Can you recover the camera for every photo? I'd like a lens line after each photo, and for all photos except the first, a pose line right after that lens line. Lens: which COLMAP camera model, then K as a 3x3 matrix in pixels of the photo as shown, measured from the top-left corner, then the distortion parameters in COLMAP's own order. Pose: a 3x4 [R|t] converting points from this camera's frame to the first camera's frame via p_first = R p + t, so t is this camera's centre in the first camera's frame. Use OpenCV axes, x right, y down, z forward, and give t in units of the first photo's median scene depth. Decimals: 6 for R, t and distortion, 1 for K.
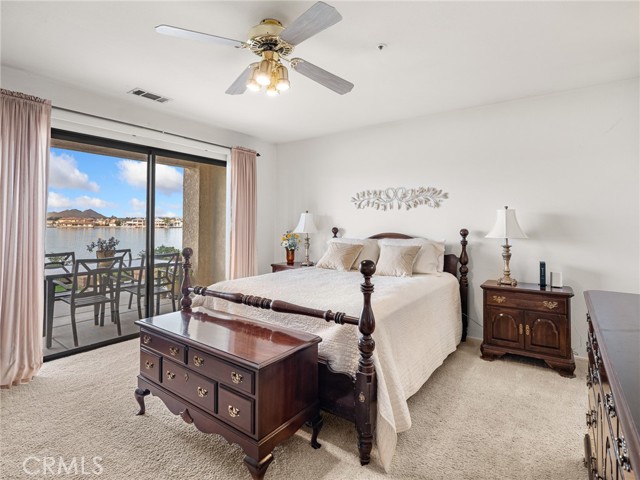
lens RADIAL K [[337.3, 0, 320.1], [0, 337.3, 239.3], [0, 0, 1]] dist [-0.004863, -0.000681]
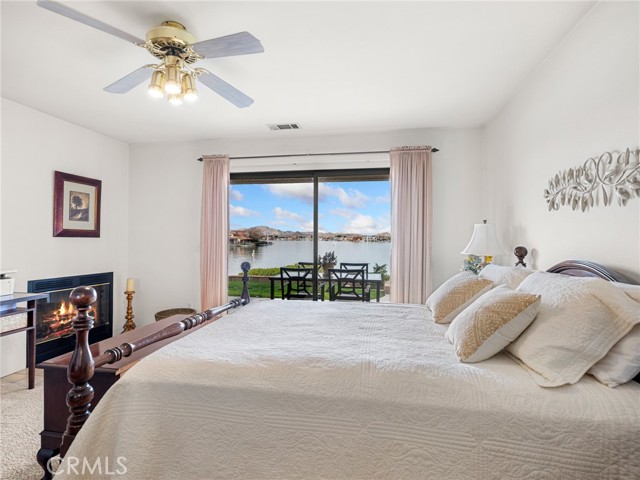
lens RADIAL K [[337.3, 0, 322.8], [0, 337.3, 239.6], [0, 0, 1]] dist [-0.004863, -0.000681]
pose [[0.421303, -0.000793, -0.906919, 0.495609], [-0.045385, 0.998728, -0.021957, -0.024260], [0.905783, 0.050411, 0.420732, 0.563390]]
